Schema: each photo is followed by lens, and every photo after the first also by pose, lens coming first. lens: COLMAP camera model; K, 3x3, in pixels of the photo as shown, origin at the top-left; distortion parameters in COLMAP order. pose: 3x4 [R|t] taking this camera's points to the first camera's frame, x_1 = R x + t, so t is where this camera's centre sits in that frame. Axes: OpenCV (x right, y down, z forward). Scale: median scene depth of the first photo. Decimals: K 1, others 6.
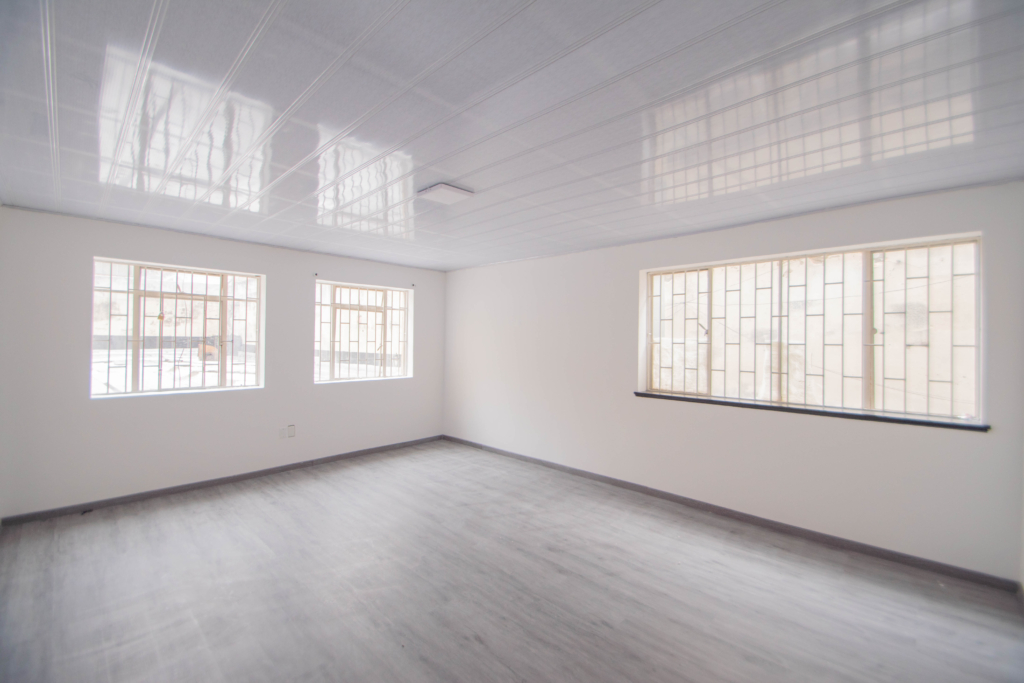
lens RADIAL K [[455.2, 0, 520.2], [0, 455.2, 335.4], [0, 0, 1]] dist [0.012773, -0.018203]
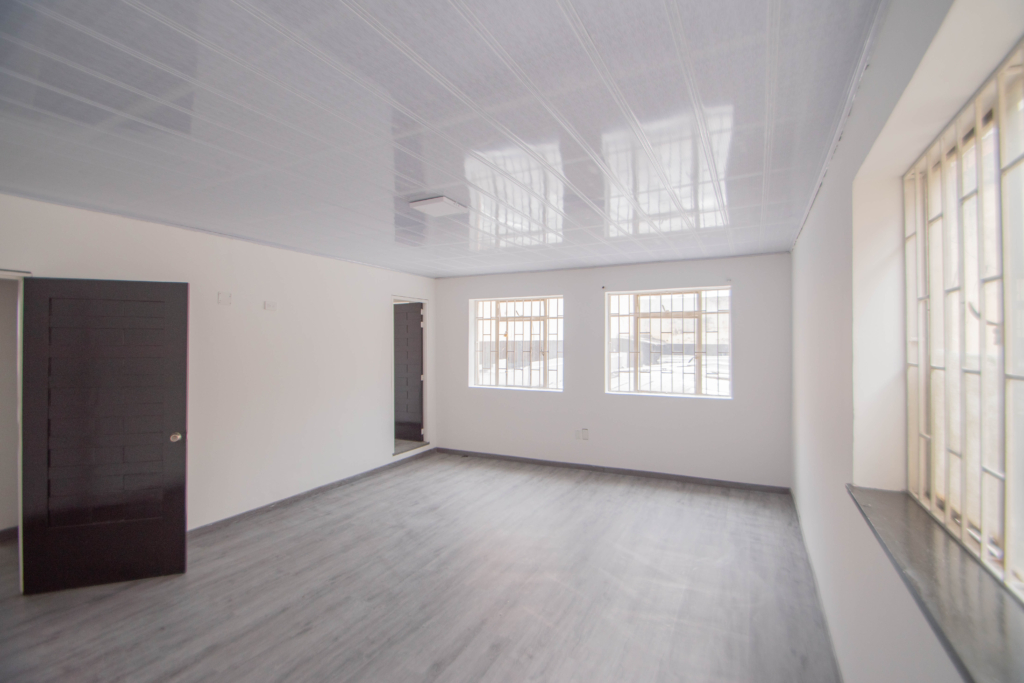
lens RADIAL K [[444.9, 0, 512.0], [0, 444.9, 341.5], [0, 0, 1]] dist [0.026024, -0.045515]
pose [[0.277091, -0.021121, -0.960611, 0.496545], [0.008353, 0.999774, -0.019573, 0.007988], [0.960807, -0.002600, 0.277205, 0.558055]]
